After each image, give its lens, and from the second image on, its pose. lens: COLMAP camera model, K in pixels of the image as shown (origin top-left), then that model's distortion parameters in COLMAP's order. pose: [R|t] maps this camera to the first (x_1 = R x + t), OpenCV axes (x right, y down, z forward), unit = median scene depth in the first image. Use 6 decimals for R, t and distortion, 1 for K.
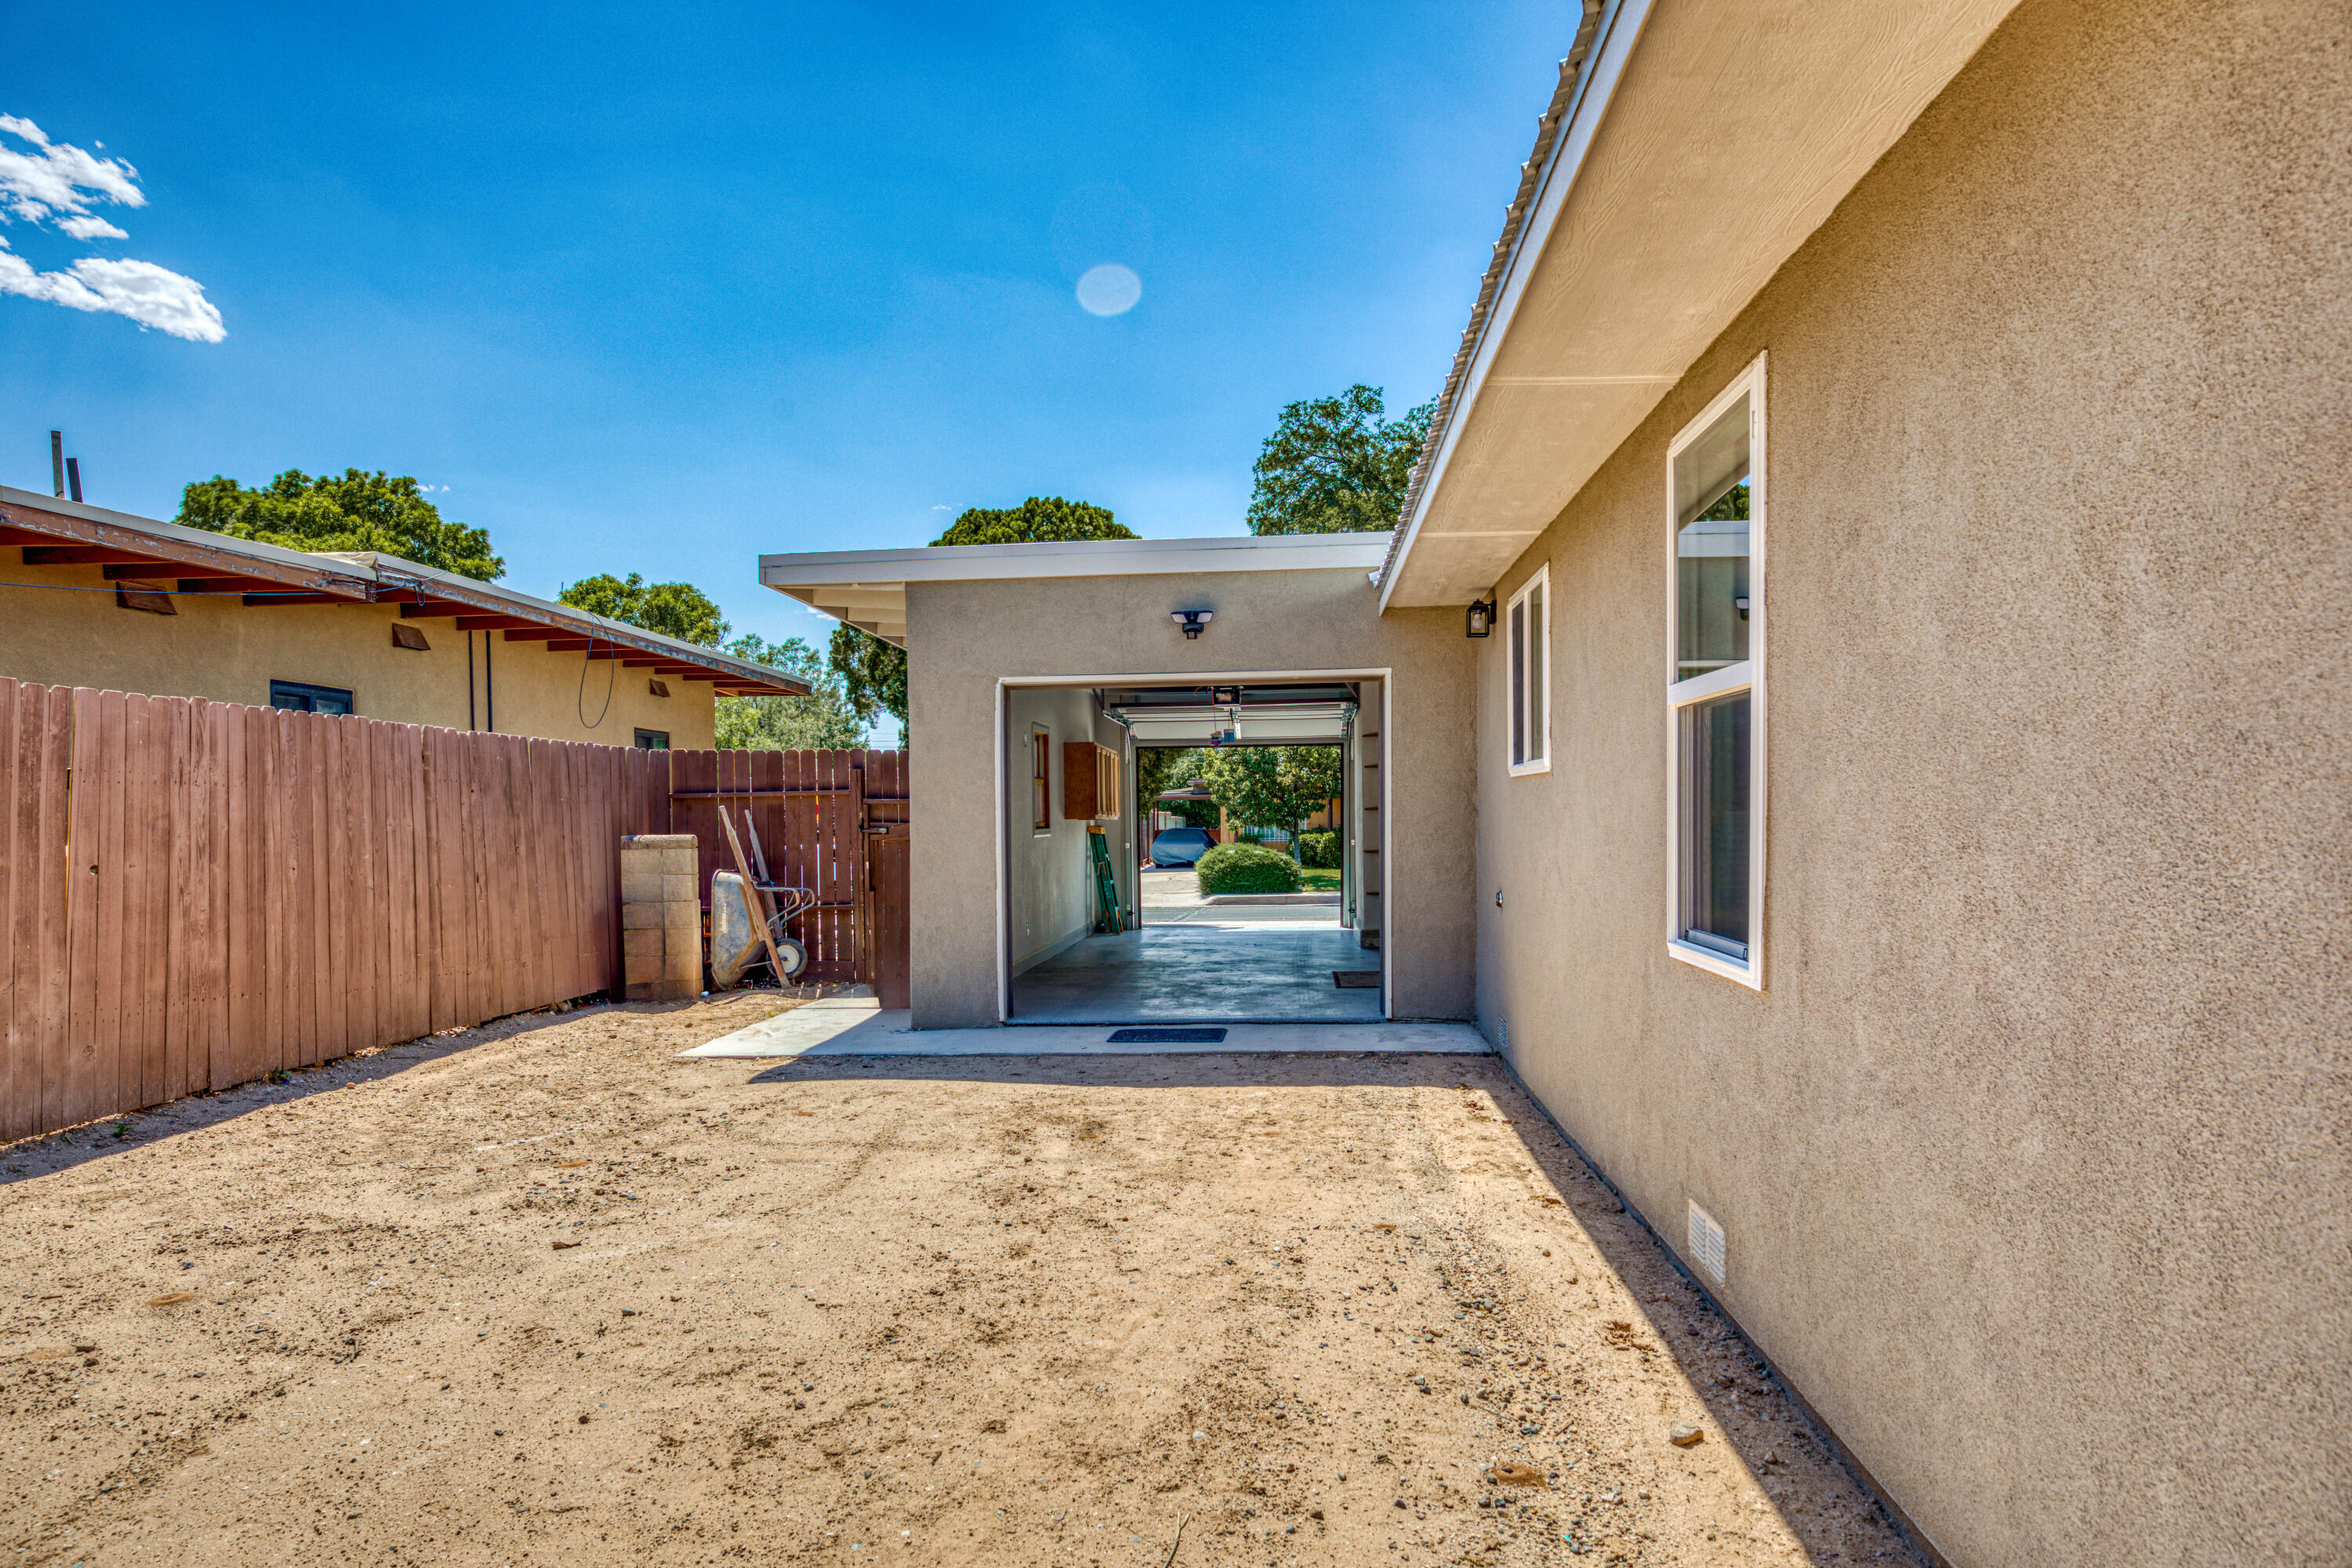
lens RADIAL K [[1551.5, 0, 1143.4], [0, 1551.5, 827.4], [0, 0, 1]] dist [0.007179, 0.001770]
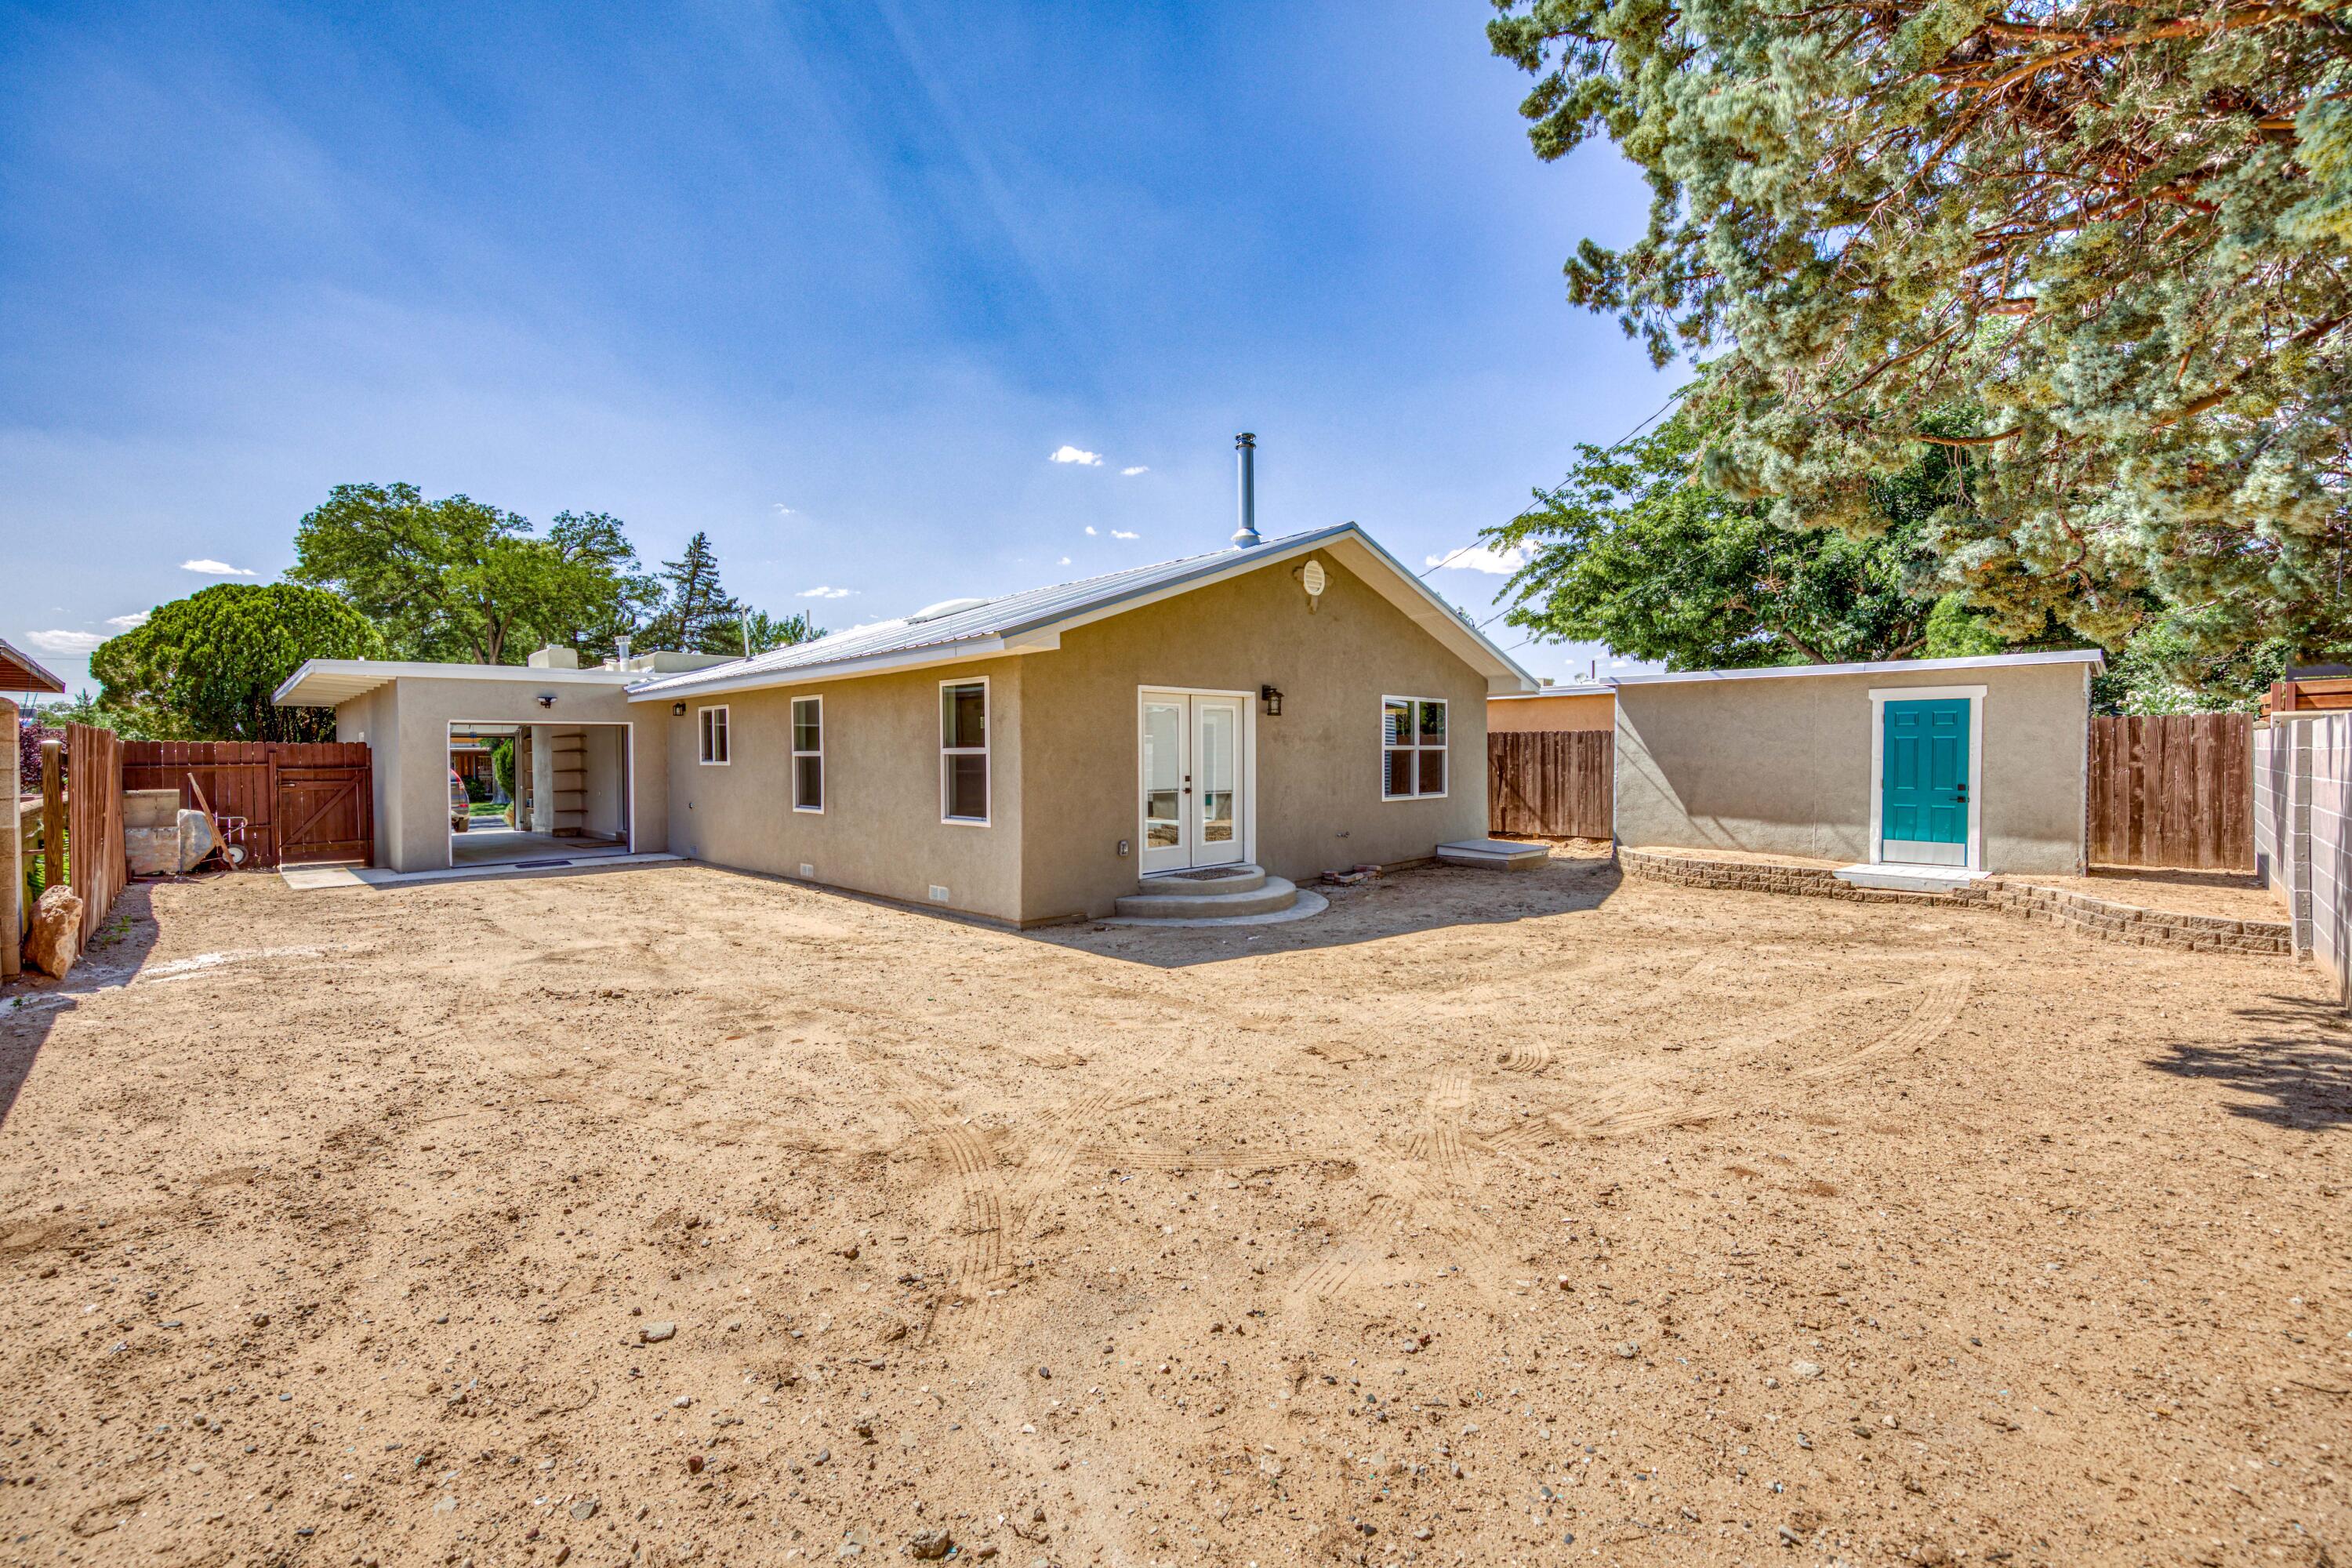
lens RADIAL K [[974.9, 0, 1167.8], [0, 974.9, 774.1], [0, 0, 1]] dist [0.012356, -0.006607]
pose [[0.640676, -0.000041, 0.767812, -0.416030], [0.003838, 0.999988, -0.003150, -0.003550], [-0.767802, 0.004965, 0.640668, -0.601108]]
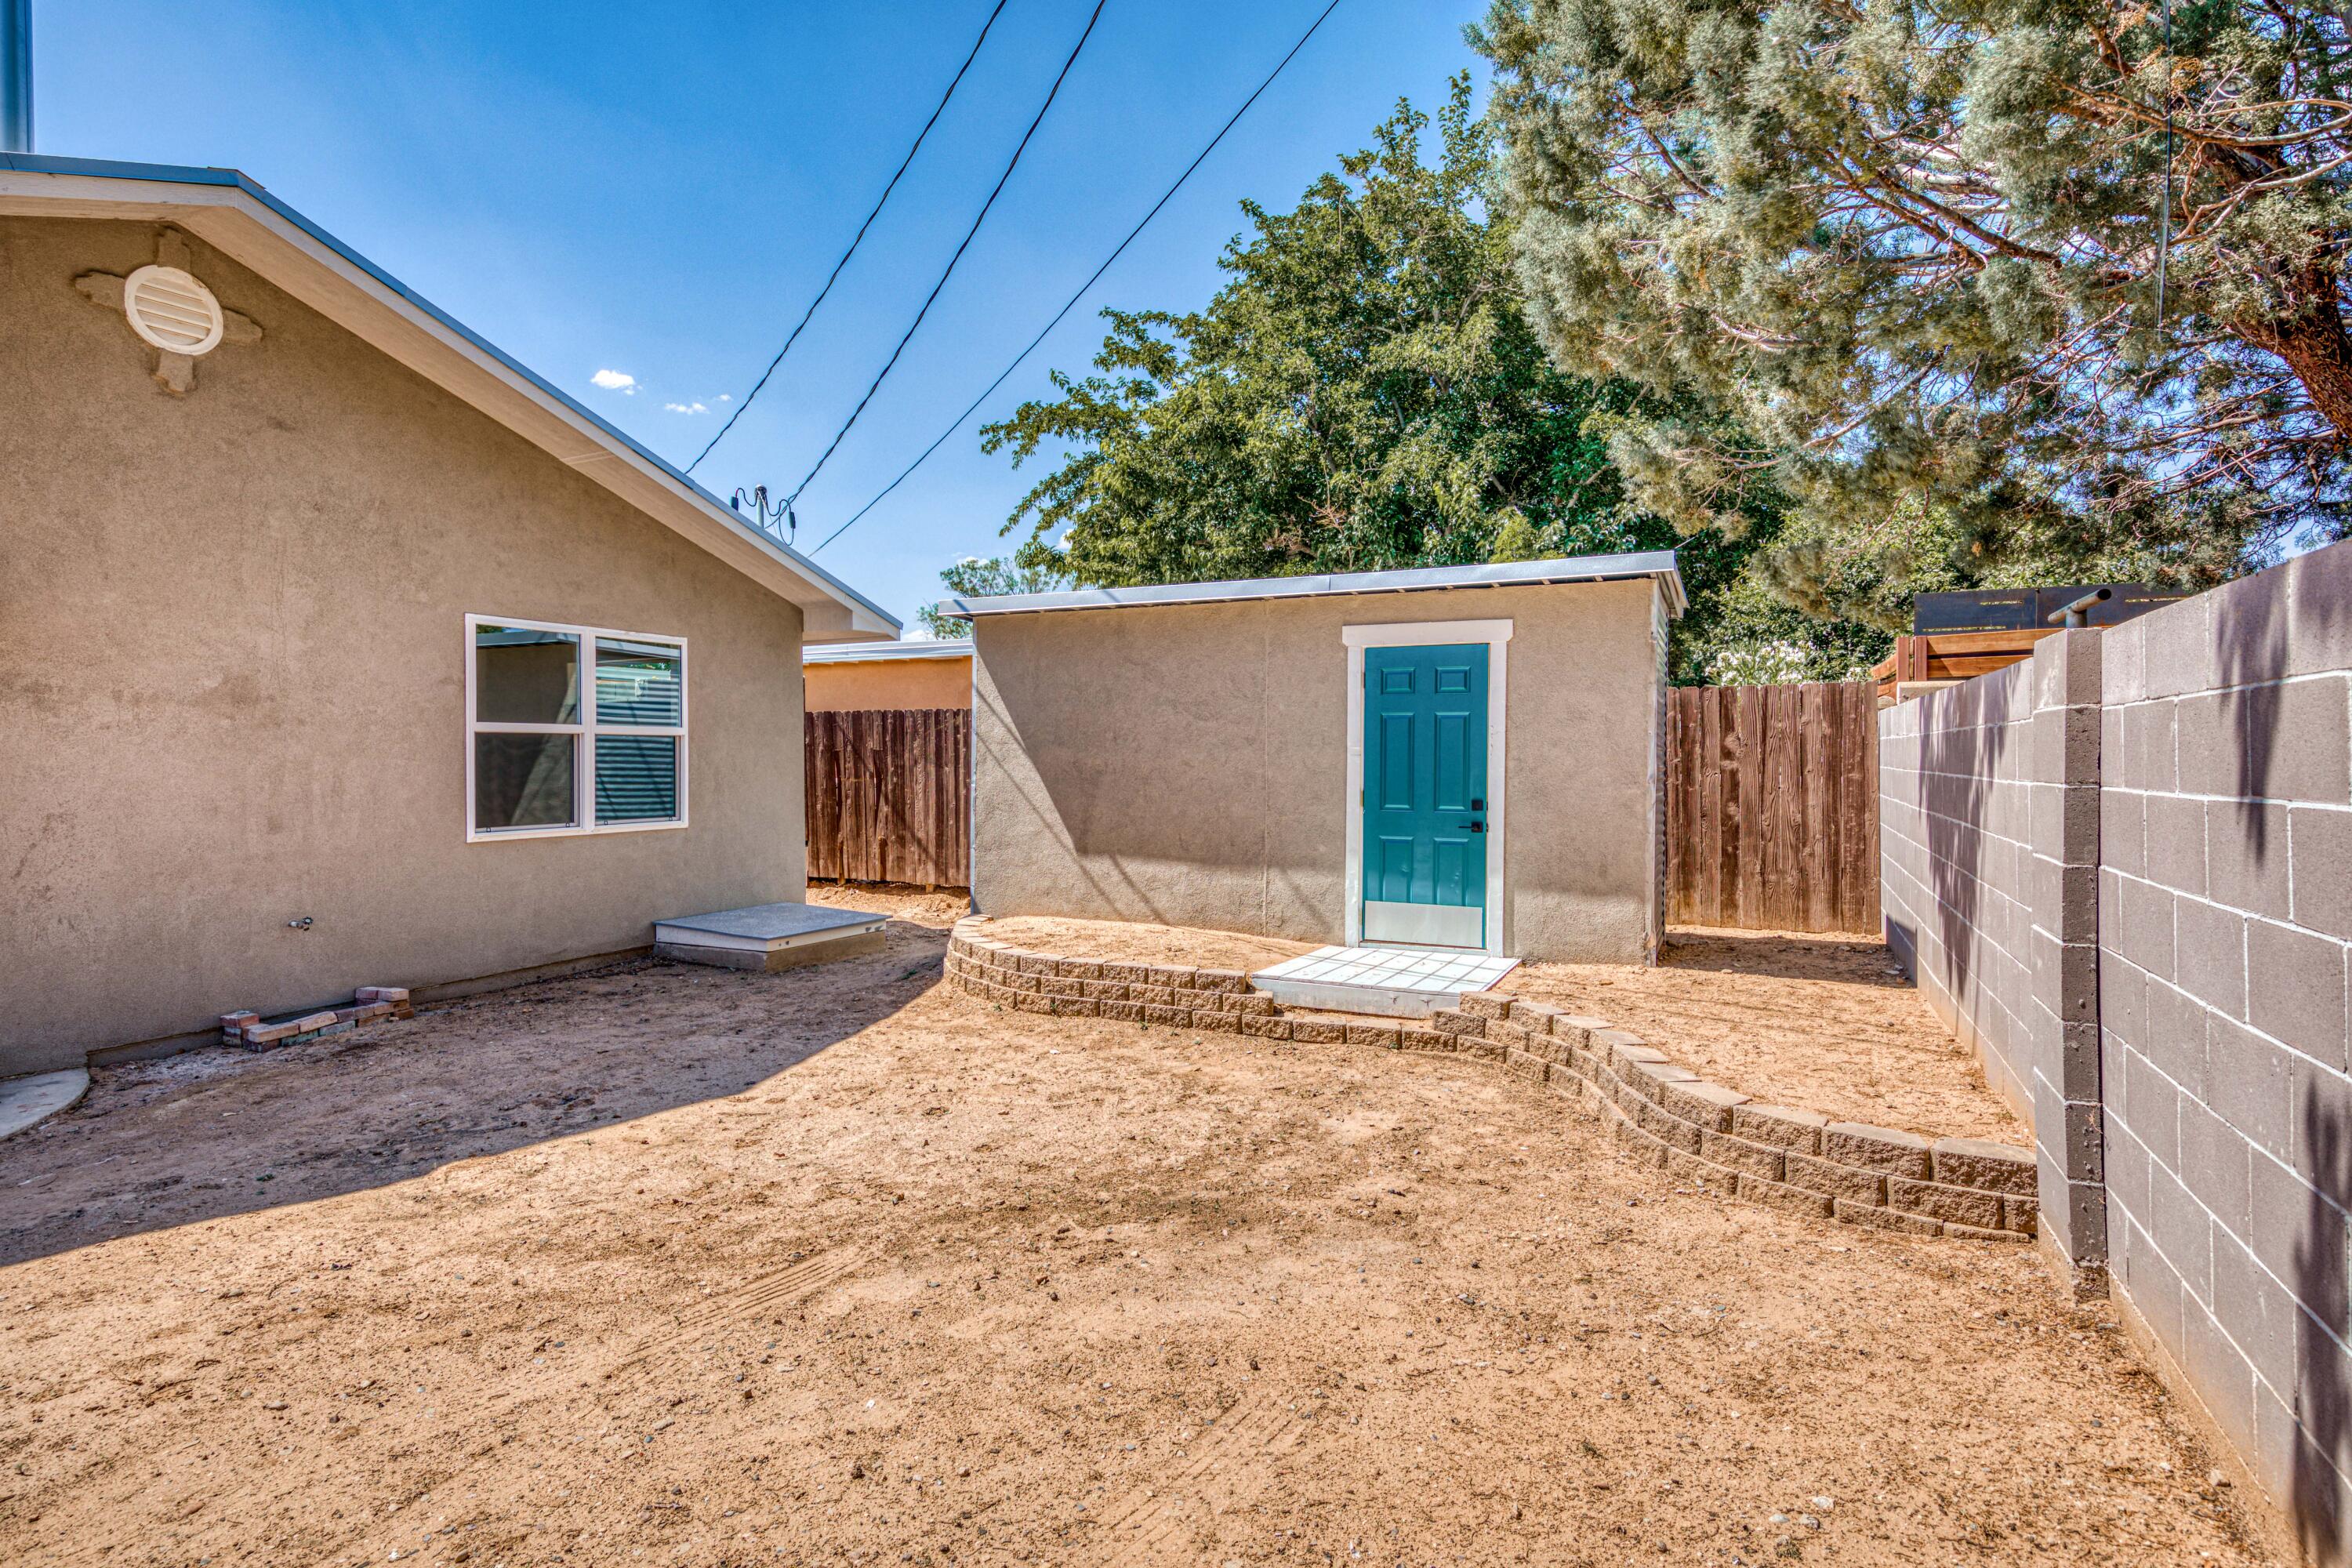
lens RADIAL K [[1213.6, 0, 1164.1], [0, 1213.6, 772.7], [0, 0, 1]] dist [0.027159, -0.015001]
pose [[0.348428, 0.005831, 0.937317, 0.112024], [0.007303, 0.999933, -0.008935, -0.003341], [-0.937307, 0.009958, 0.348362, -0.650207]]
